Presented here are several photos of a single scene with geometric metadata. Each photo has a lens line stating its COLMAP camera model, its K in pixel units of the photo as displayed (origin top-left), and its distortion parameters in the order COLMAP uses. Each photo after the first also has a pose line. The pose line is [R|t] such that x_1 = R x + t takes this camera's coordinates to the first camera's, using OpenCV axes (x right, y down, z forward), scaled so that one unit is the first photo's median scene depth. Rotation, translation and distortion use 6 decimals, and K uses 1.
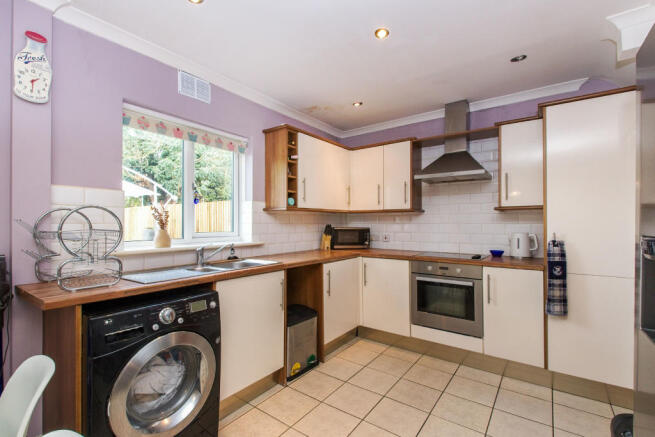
lens RADIAL K [[302.3, 0, 319.9], [0, 302.3, 216.1], [0, 0, 1]] dist [0.024673, -0.000672]
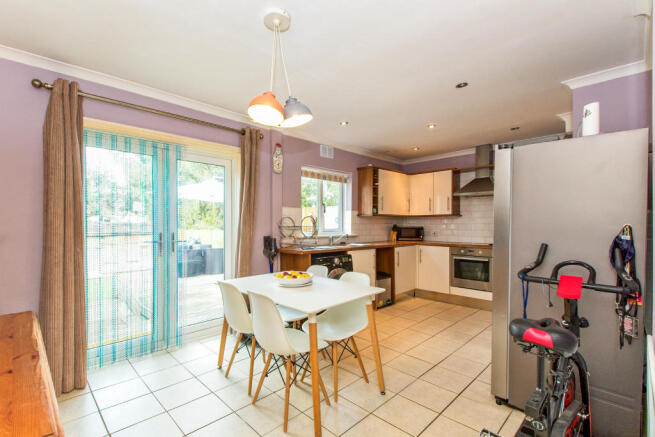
lens RADIAL K [[304.7, 0, 316.8], [0, 304.7, 227.0], [0, 0, 1]] dist [0.031973, -0.000880]
pose [[0.986413, 0.002277, -0.164270, -0.133814], [0.003170, 0.999454, 0.032889, -0.014410], [0.164256, -0.032962, 0.985867, -0.727797]]
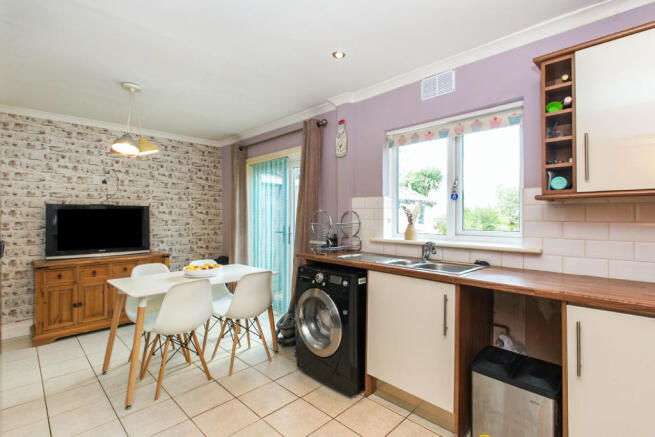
lens RADIAL K [[302.3, 0, 319.9], [0, 302.3, 216.1], [0, 0, 1]] dist [0.024673, -0.000672]
pose [[-0.148606, -0.004364, -0.988887, 0.541861], [0.017811, 0.999816, -0.007089, 0.008846], [0.988736, -0.018667, -0.148501, 0.639981]]
